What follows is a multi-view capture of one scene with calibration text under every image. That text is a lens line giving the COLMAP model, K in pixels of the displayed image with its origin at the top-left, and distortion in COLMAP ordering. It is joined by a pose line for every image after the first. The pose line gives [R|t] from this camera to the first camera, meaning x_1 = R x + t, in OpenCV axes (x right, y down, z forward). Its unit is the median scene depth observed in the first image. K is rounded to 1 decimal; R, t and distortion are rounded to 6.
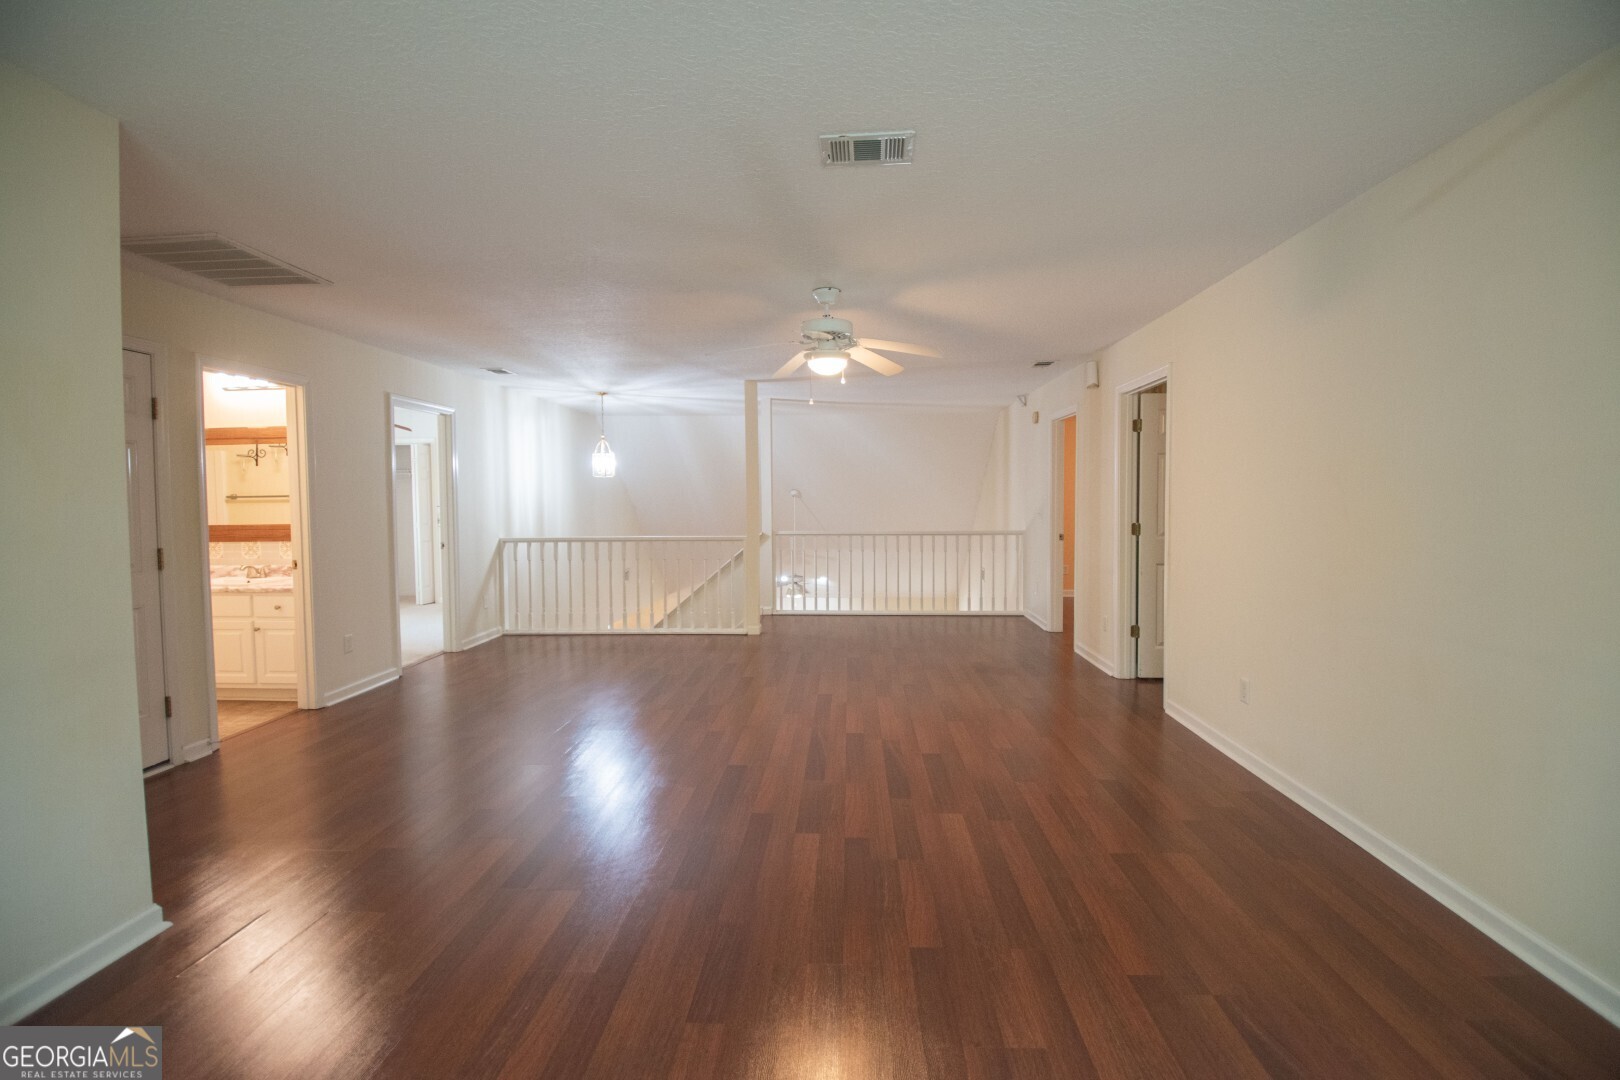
lens RADIAL K [[712.1, 0, 819.8], [0, 712.1, 528.2], [0, 0, 1]] dist [0.038403, -0.036458]
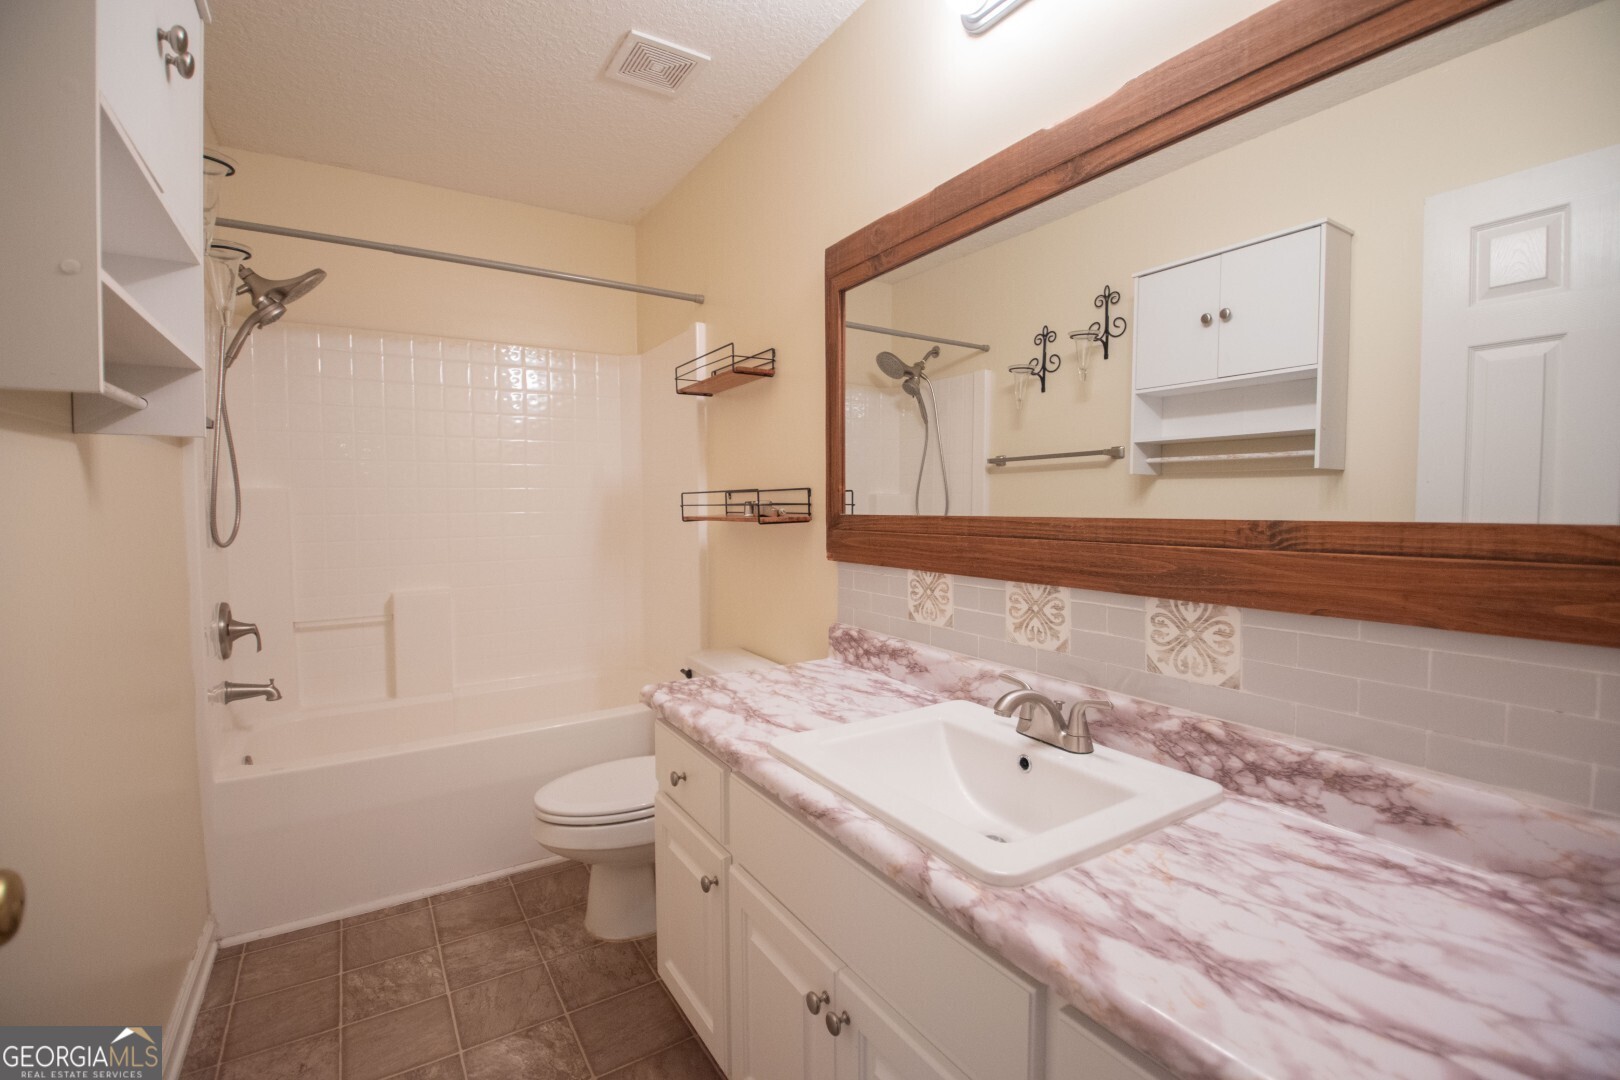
lens RADIAL K [[712.1, 0, 819.8], [0, 712.1, 528.2], [0, 0, 1]] dist [0.038403, -0.036458]
pose [[0.587777, 0.035139, -0.808260, -0.629547], [-0.037297, 0.999171, 0.016316, -0.001421], [0.808163, 0.020555, 0.588600, 0.784933]]
